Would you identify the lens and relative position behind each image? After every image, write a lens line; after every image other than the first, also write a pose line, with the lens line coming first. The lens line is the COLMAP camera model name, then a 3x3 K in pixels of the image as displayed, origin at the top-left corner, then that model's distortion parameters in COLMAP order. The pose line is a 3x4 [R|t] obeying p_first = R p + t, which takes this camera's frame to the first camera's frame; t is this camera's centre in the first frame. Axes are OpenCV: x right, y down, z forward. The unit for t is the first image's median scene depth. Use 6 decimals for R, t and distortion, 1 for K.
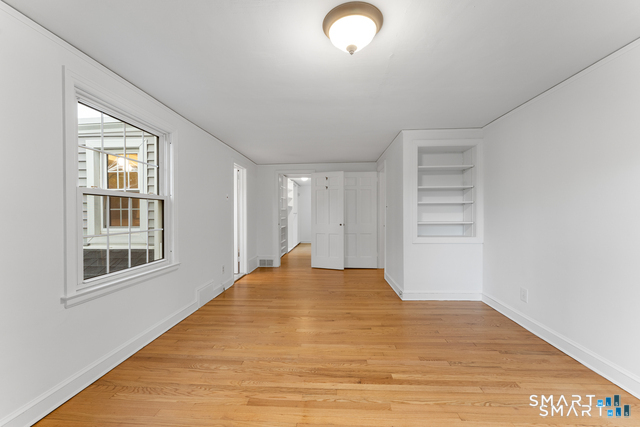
lens RADIAL K [[262.4, 0, 320.4], [0, 262.4, 214.4], [0, 0, 1]] dist [-0.000213, 0.000004]
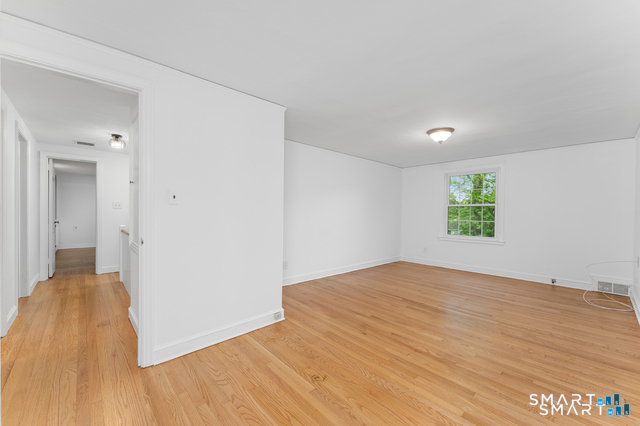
lens RADIAL K [[261.2, 0, 319.8], [0, 261.2, 211.3], [0, 0, 1]] dist [0.002000, 0.000018]
pose [[-0.719296, -0.005538, 0.694681, -0.435142], [-0.001023, 0.999976, 0.006912, -0.015618], [-0.694703, 0.004261, -0.719284, 2.029761]]
